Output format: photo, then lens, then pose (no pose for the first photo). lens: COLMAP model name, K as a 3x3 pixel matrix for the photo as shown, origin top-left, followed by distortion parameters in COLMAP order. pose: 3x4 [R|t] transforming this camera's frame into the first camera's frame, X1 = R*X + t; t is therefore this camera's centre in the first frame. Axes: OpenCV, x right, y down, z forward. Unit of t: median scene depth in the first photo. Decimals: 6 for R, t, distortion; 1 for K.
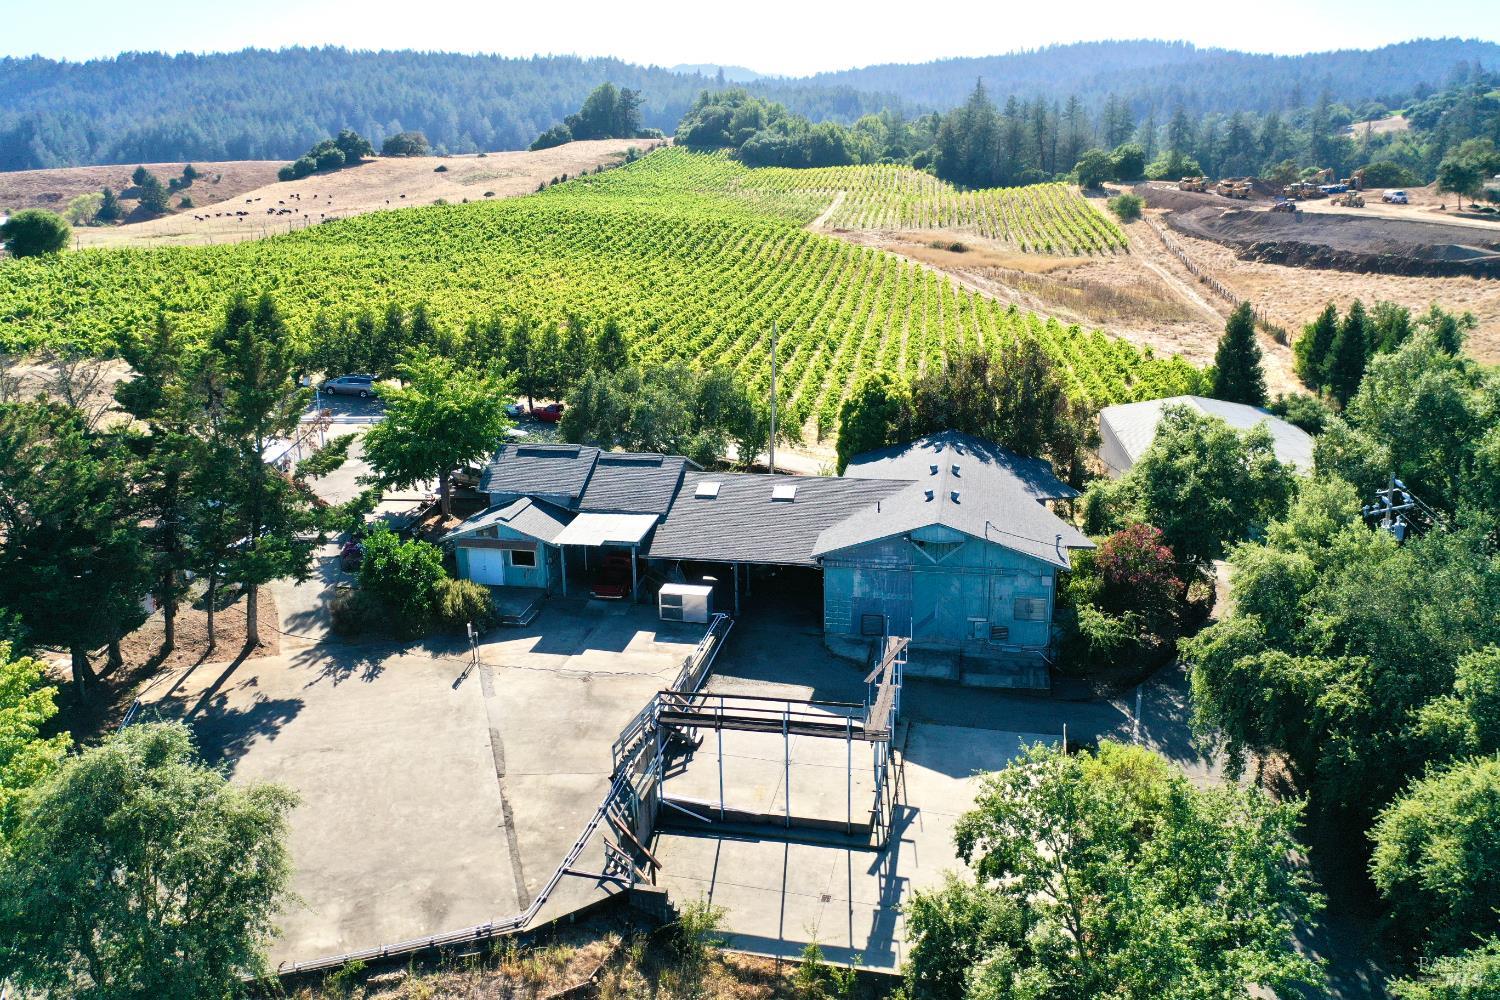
lens RADIAL K [[1179.3, 0, 747.5], [0, 1179.3, 500.9], [0, 0, 1]] dist [-0.001571, -0.007726]
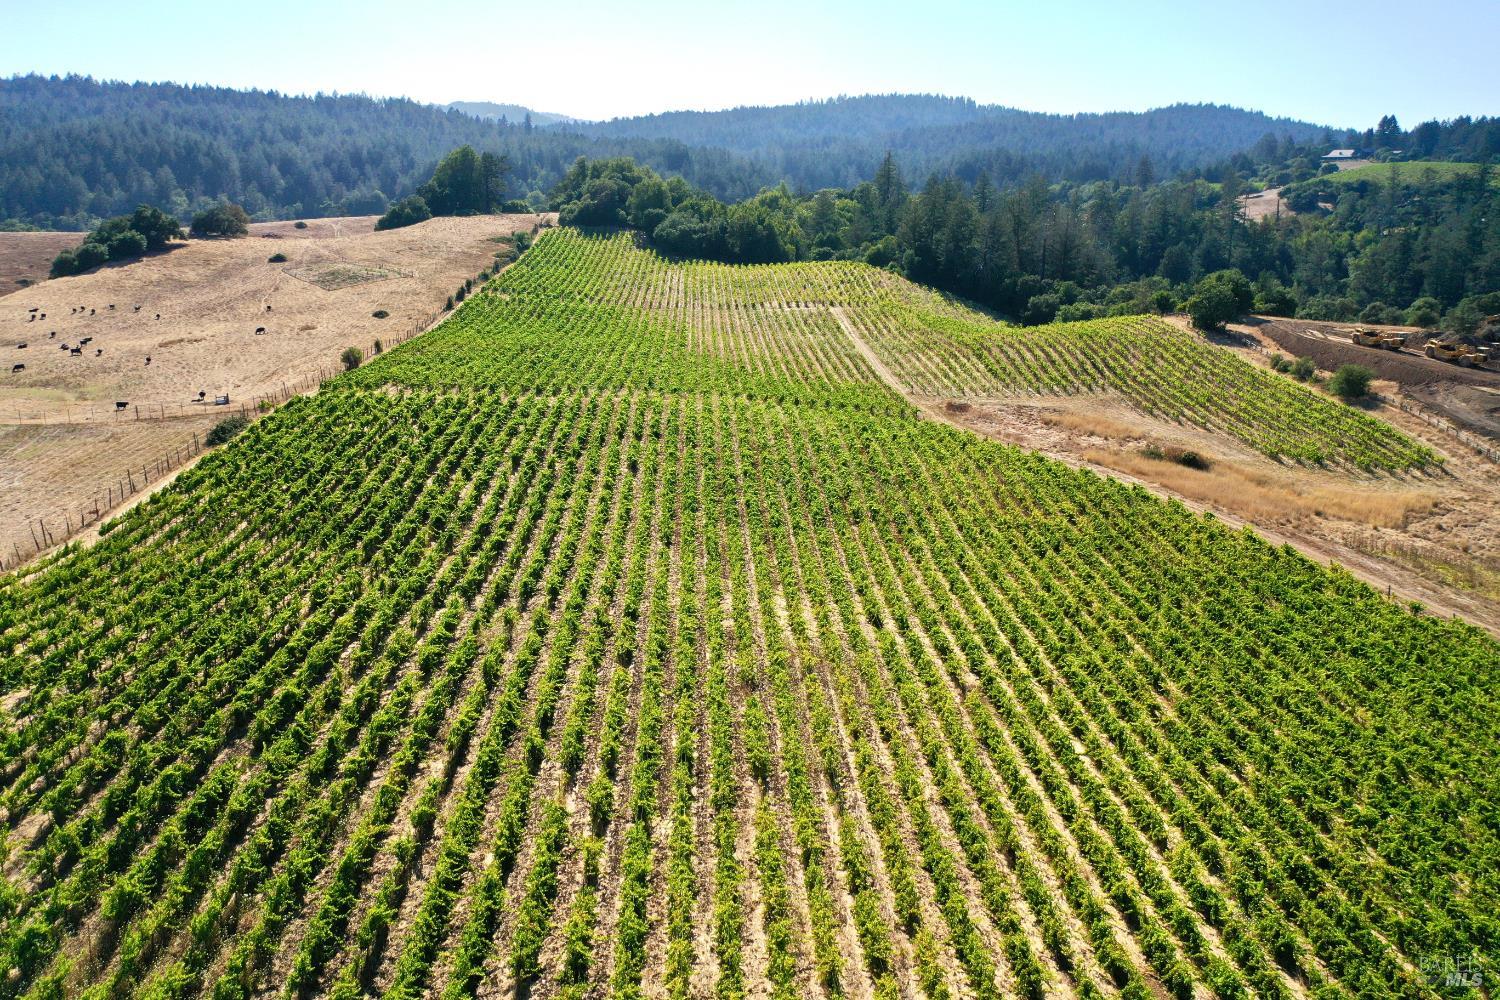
lens RADIAL K [[1179.3, 0, 754.7], [0, 1179.3, 499.8], [0, 0, 1]] dist [-0.001571, -0.007726]
pose [[0.981647, -0.030189, 0.188303, -0.046834], [0.036087, 0.998957, -0.027975, -0.040480], [-0.187262, 0.034257, 0.981713, 0.080906]]
